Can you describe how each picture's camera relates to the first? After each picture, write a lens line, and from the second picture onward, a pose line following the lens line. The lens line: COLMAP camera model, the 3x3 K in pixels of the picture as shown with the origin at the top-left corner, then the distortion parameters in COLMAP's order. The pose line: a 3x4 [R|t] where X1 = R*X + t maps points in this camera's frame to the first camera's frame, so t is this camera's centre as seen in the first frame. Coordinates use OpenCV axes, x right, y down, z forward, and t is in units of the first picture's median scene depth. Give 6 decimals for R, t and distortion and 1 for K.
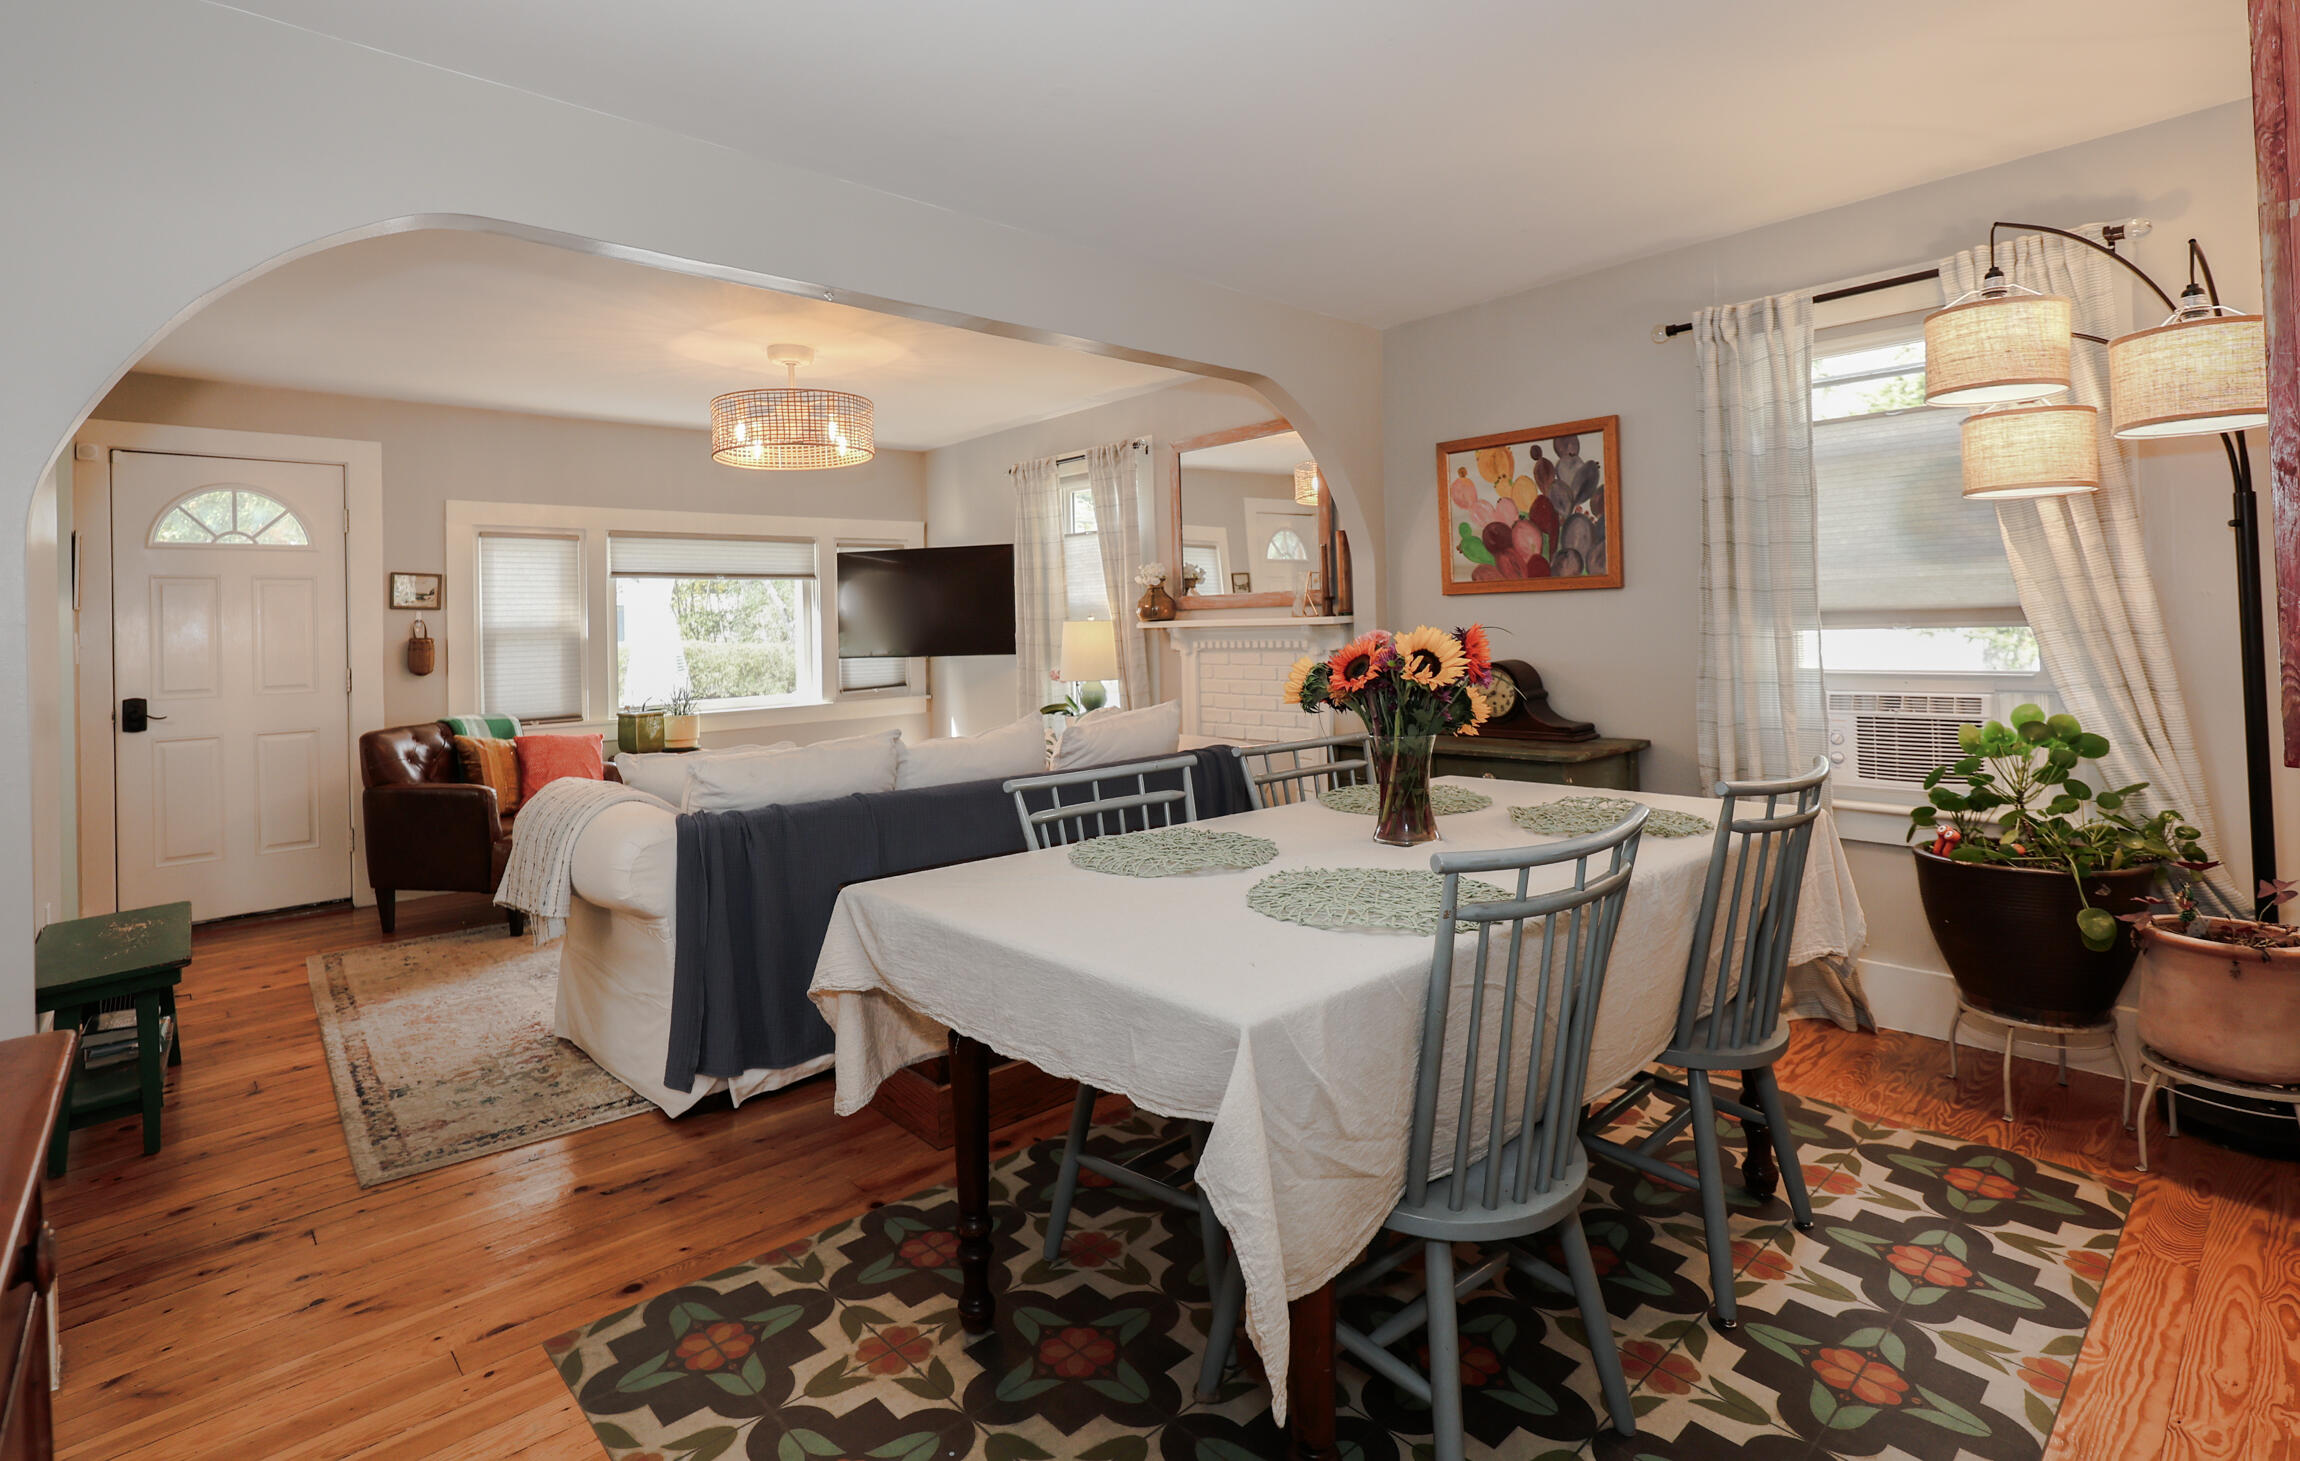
lens RADIAL K [[1149.9, 0, 1123.7], [0, 1149.9, 602.6], [0, 0, 1]] dist [-0.010750, 0.000328]
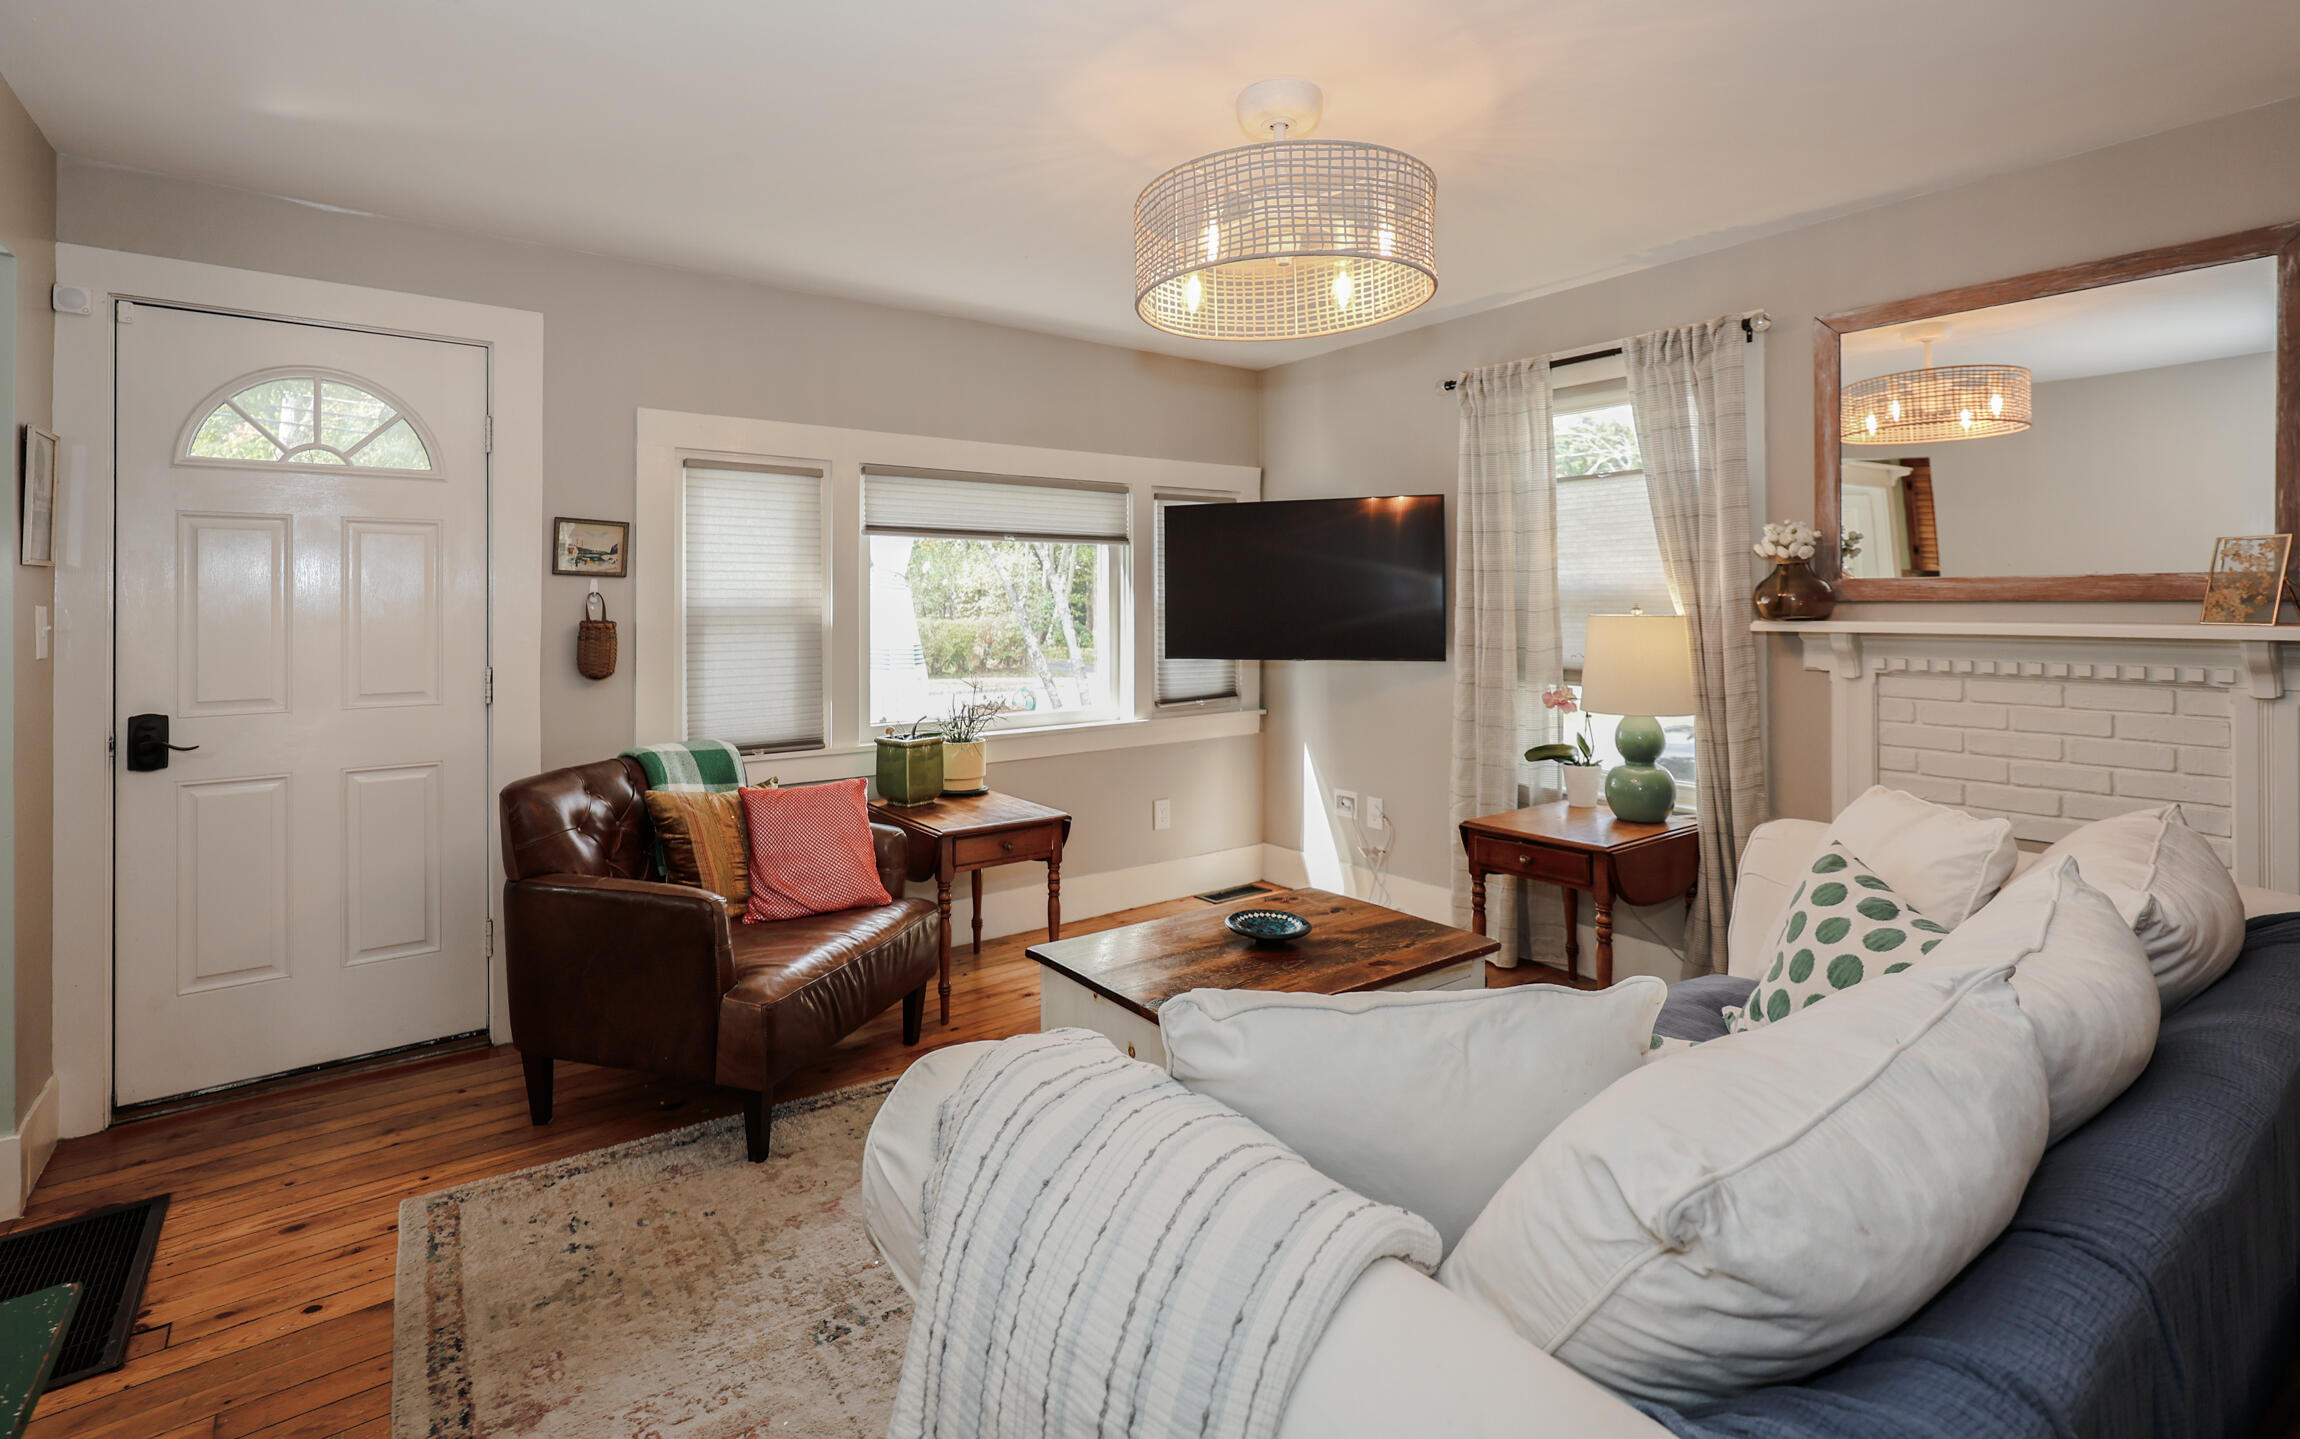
lens RADIAL K [[1050.7, 0, 1084.1], [0, 1050.7, 582.8], [0, 0, 1]] dist [-0.011888, -0.000002]
pose [[0.995248, 0.019991, -0.095295, -0.282013], [-0.019784, 0.999799, 0.003115, 0.002405], [0.095339, -0.001214, 0.995444, 0.434873]]
